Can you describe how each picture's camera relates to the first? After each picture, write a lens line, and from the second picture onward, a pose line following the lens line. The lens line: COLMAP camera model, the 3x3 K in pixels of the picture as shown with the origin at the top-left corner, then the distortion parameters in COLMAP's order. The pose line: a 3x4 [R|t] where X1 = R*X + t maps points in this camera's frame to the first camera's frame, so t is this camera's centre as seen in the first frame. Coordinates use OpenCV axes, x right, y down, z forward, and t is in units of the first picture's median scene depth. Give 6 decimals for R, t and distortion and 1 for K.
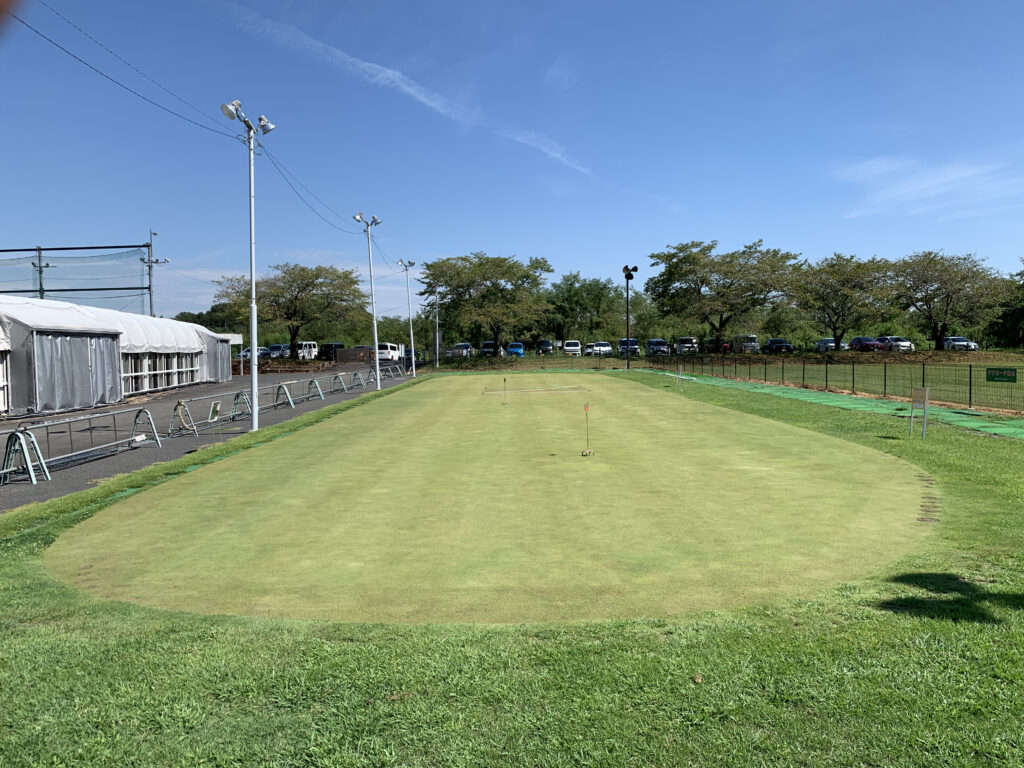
lens RADIAL K [[782.5, 0, 512.0], [0, 782.5, 384.0], [0, 0, 1]] dist [0.023872, -0.000946]
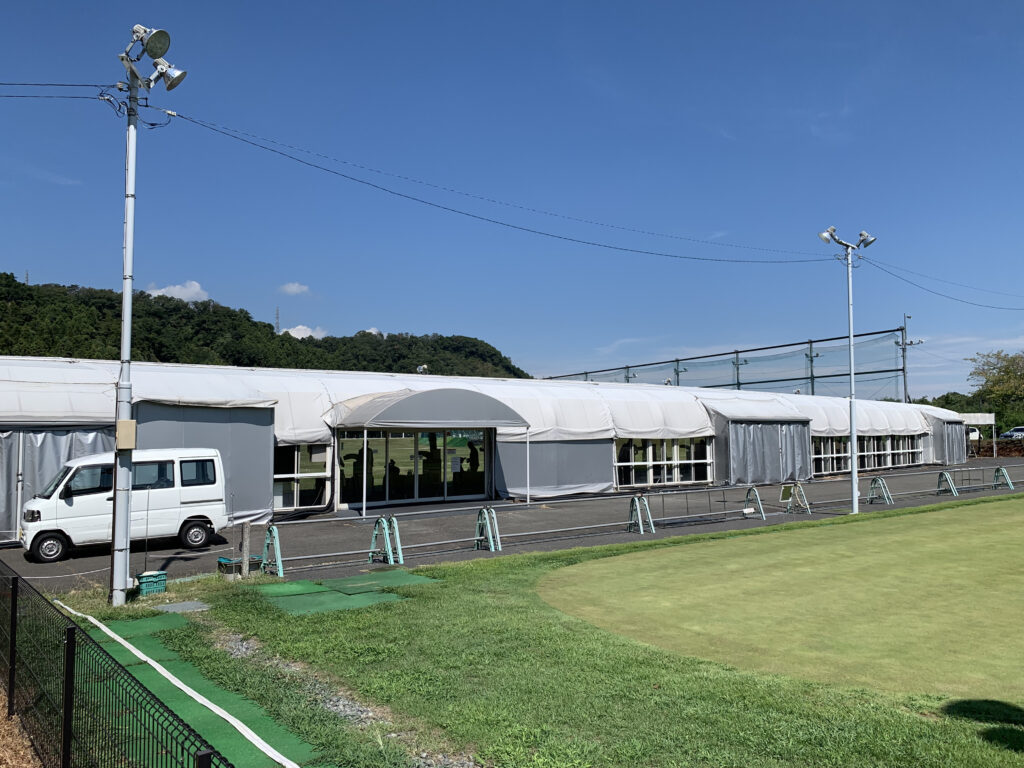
lens RADIAL K [[775.4, 0, 512.0], [0, 775.4, 384.0], [0, 0, 1]] dist [-0.000966, -0.002079]
pose [[0.585615, -0.043239, -0.809435, 0.177899], [-0.035923, 0.996211, -0.079206, -0.011757], [0.809793, 0.075461, 0.581843, -0.022559]]
